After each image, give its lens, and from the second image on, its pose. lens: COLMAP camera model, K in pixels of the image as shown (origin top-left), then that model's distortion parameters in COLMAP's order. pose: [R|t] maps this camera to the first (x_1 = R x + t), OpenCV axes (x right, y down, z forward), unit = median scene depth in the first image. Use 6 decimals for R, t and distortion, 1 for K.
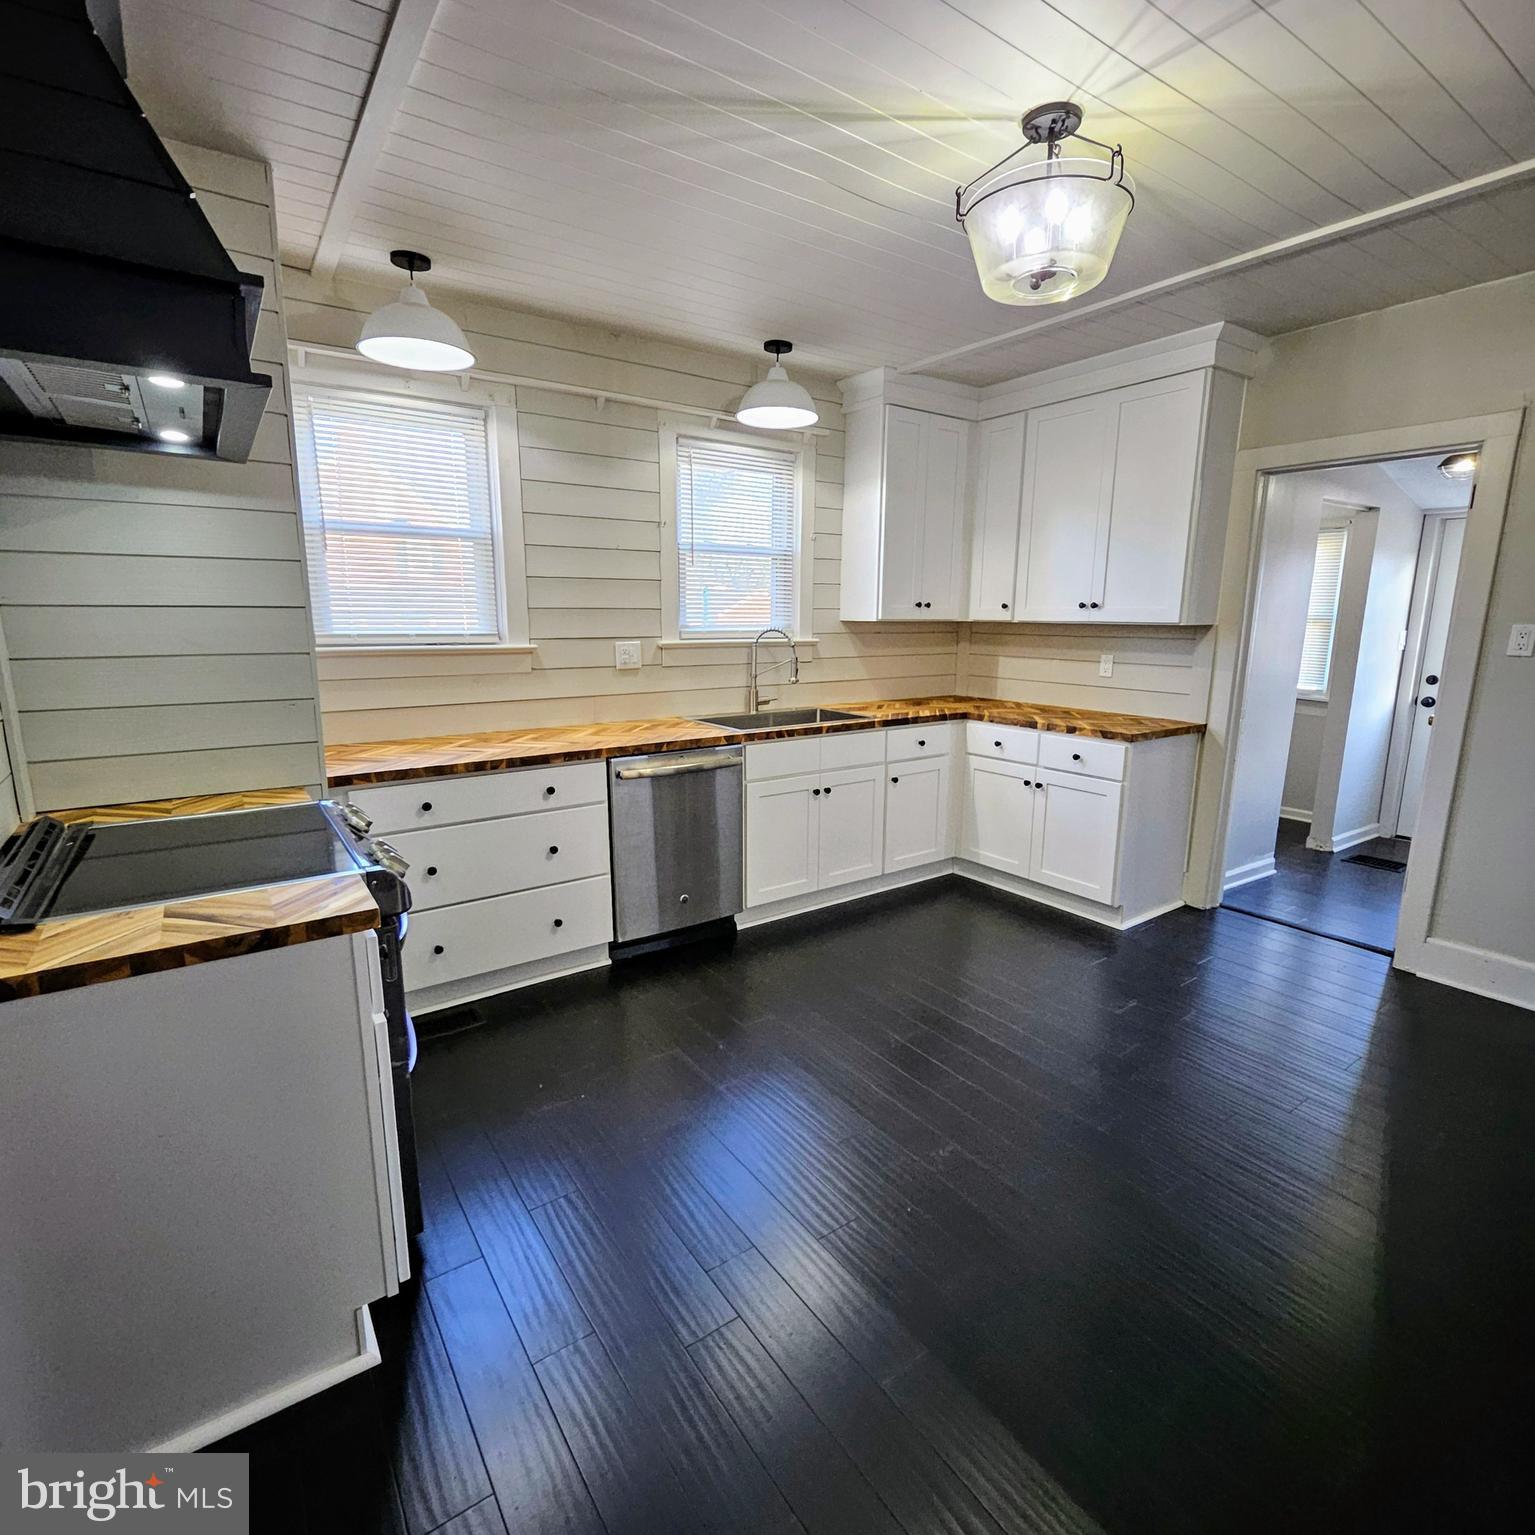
lens RADIAL K [[802.3, 0, 770.0], [0, 802.3, 771.7], [0, 0, 1]] dist [0.000854, -0.001092]
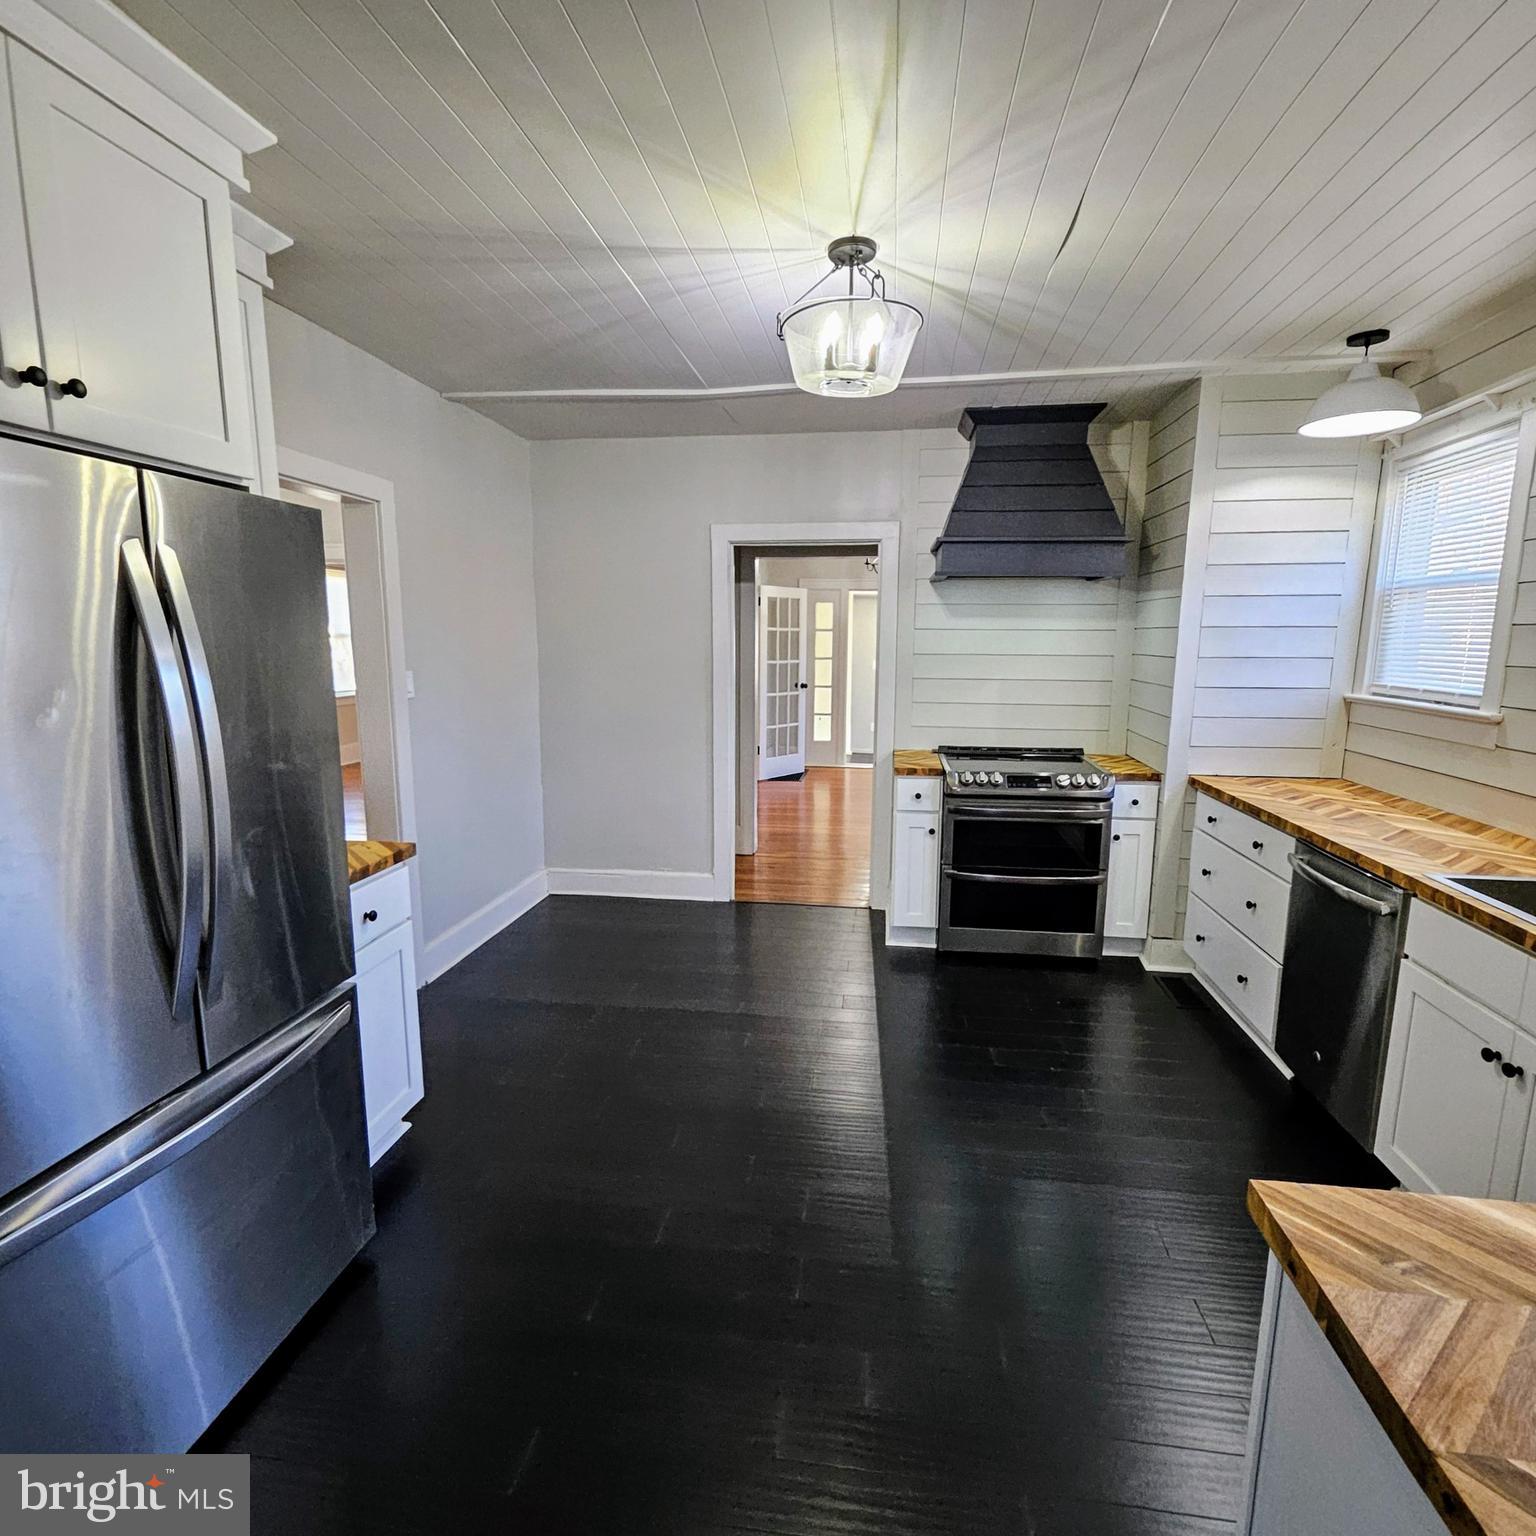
lens RADIAL K [[838.1, 0, 767.5], [0, 838.1, 774.3], [0, 0, 1]] dist [0.010119, -0.002207]
pose [[-0.686102, 0.115137, -0.718337, 0.716710], [-0.149236, 0.944125, 0.293866, -0.223931], [0.712034, 0.308824, -0.630583, 0.977760]]
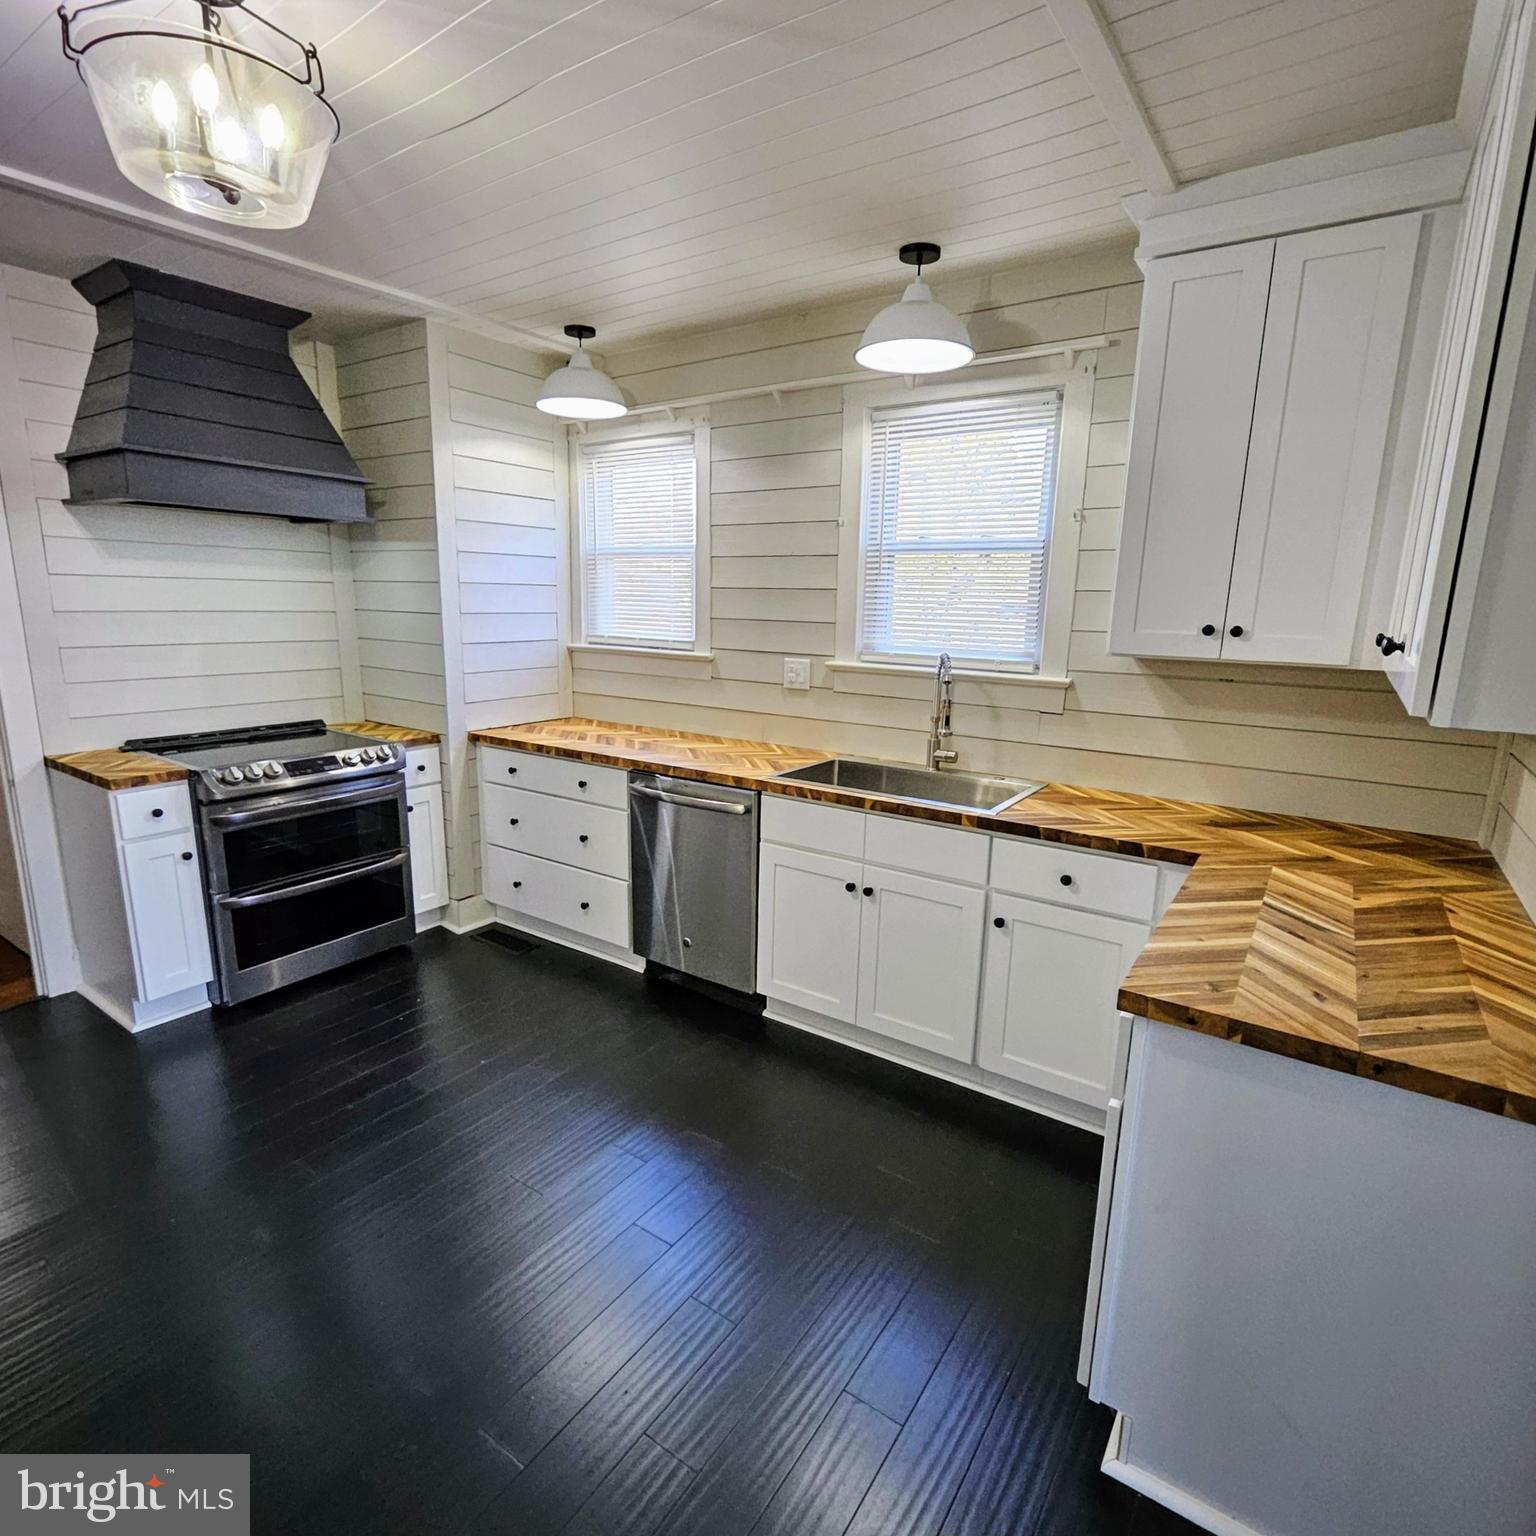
lens RADIAL K [[838.1, 0, 767.5], [0, 838.1, 774.3], [0, 0, 1]] dist [0.010119, -0.002207]
pose [[0.348023, 0.197393, -0.916469, 0.705575], [-0.203235, 0.970220, 0.131793, -0.157024], [0.915192, 0.140391, 0.377776, 0.648581]]
